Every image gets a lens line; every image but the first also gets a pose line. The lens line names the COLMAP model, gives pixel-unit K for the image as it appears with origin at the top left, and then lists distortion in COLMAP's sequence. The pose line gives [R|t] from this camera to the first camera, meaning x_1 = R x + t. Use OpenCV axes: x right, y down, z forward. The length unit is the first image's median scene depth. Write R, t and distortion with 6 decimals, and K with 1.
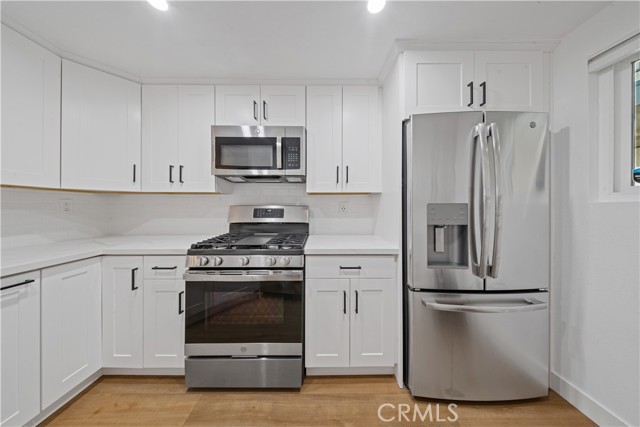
lens RADIAL K [[189.2, 0, 320.0], [0, 189.2, 208.3], [0, 0, 1]] dist [0.001288, -0.000738]
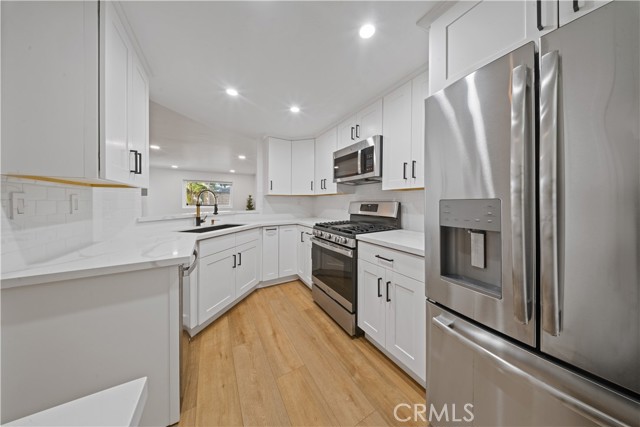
lens RADIAL K [[189.2, 0, 321.7], [0, 189.2, 202.4], [0, 0, 1]] dist [0.001288, -0.000738]
pose [[0.497839, -0.000406, -0.867270, 0.900757], [-0.001647, 0.999998, -0.001413, -0.009988], [0.867268, 0.002132, 0.497837, 0.126361]]
